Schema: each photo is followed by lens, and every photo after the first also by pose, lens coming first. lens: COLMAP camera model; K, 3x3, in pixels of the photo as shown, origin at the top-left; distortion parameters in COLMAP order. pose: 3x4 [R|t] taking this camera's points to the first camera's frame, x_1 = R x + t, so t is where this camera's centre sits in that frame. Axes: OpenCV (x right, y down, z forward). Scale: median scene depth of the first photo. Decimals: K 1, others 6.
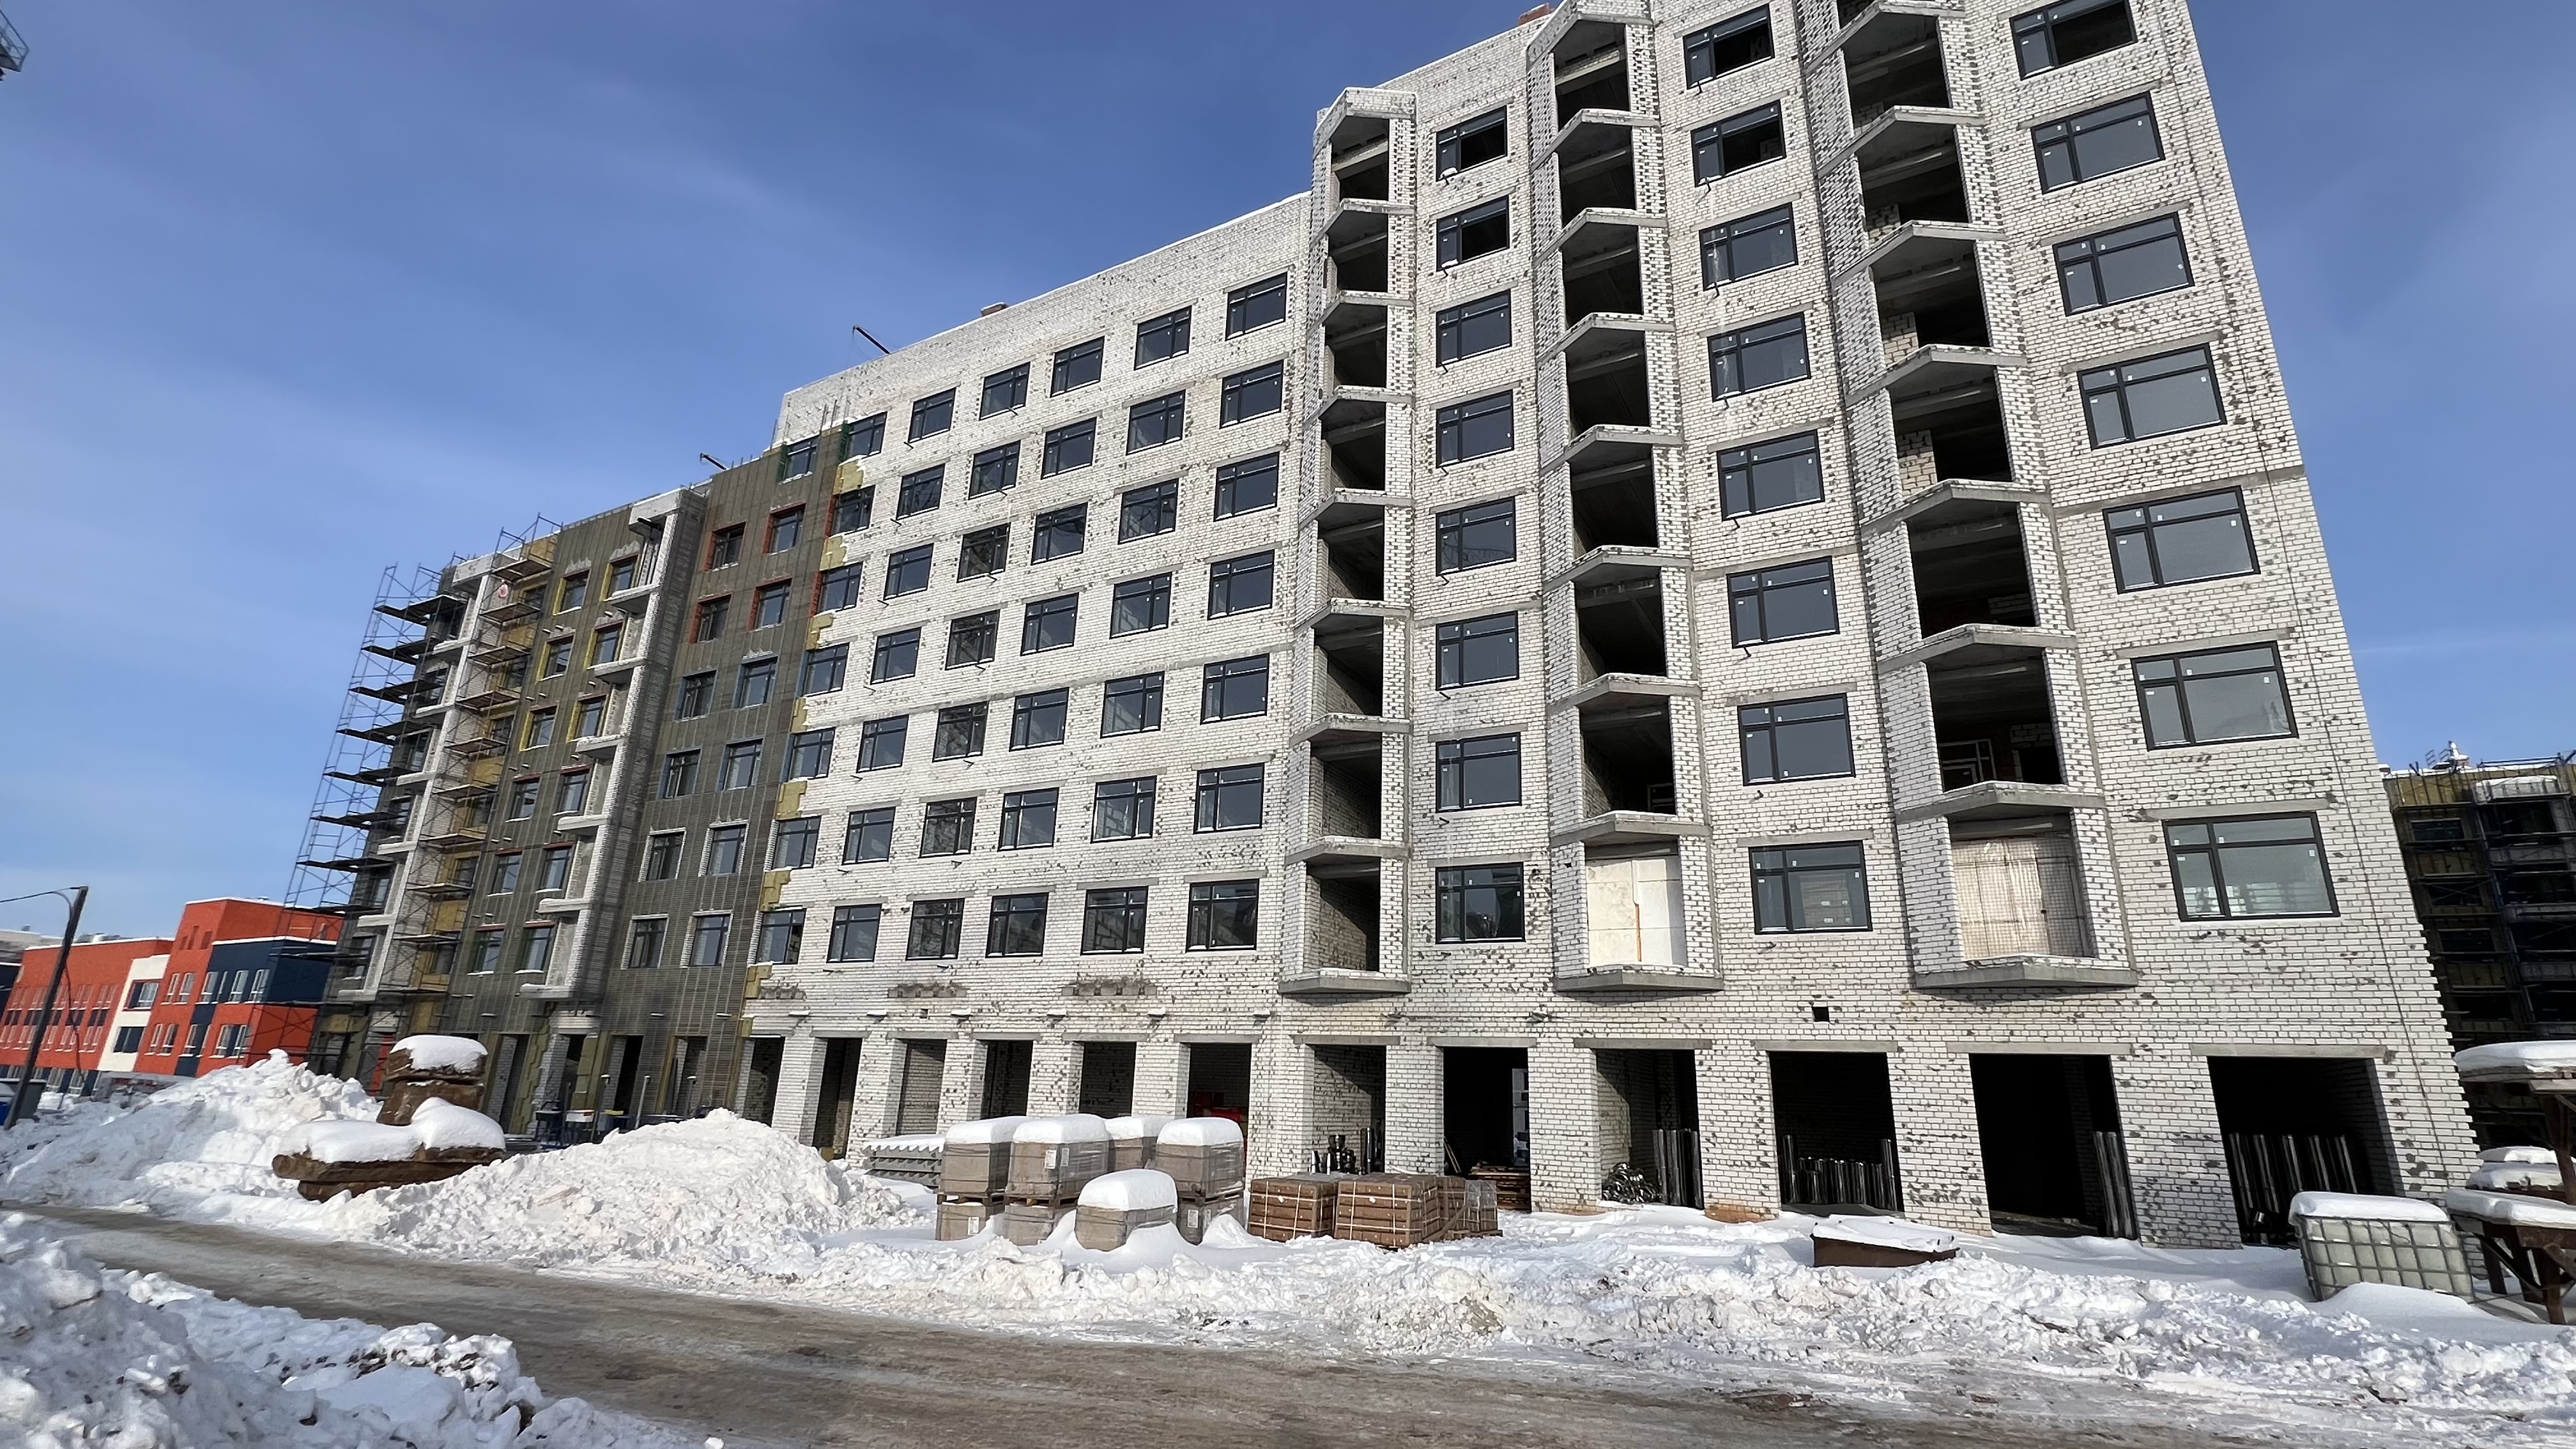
lens RADIAL K [[1198.5, 0, 1266.6], [0, 1198.5, 710.0], [0, 0, 1]] dist [0.003104, -0.001630]
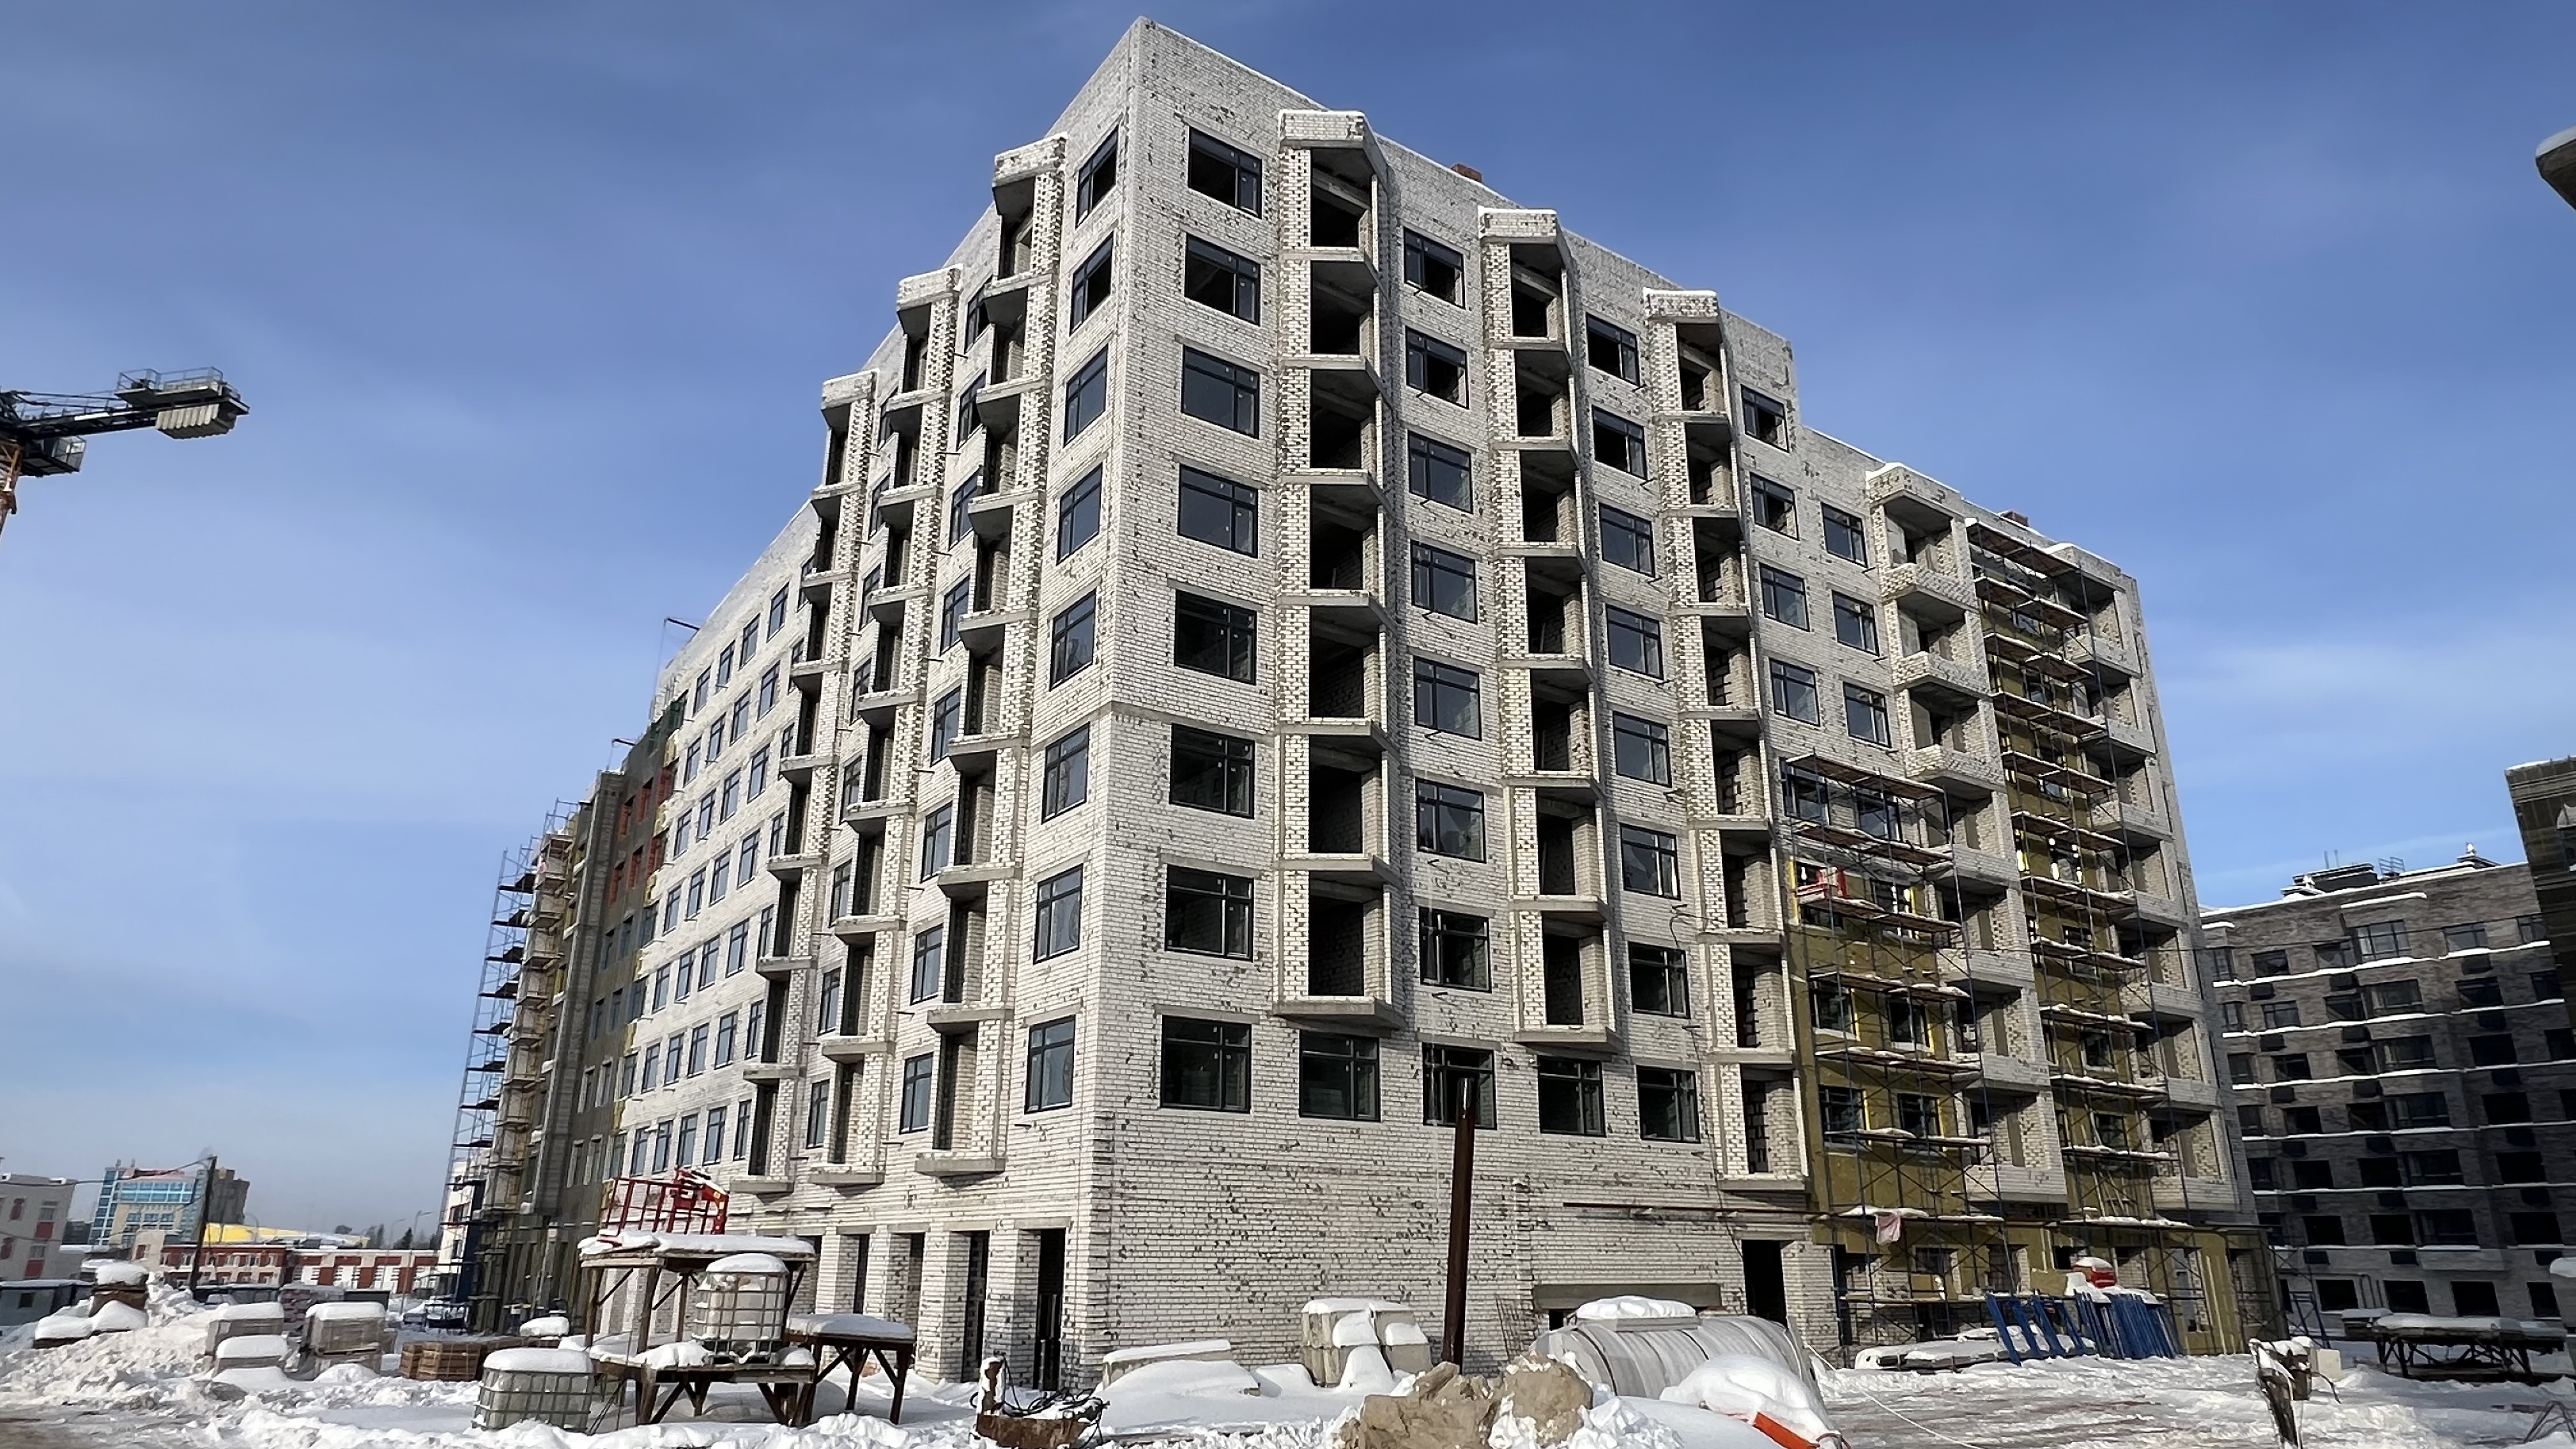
lens RADIAL K [[1534.0, 0, 1291.7], [0, 1534.0, 737.4], [0, 0, 1]] dist [-0.003750, 0.002715]
pose [[0.908287, -0.165646, -0.384157, 1.303174], [0.156310, 0.986139, -0.055645, -0.051411], [0.388049, -0.009506, 0.921590, -0.224862]]
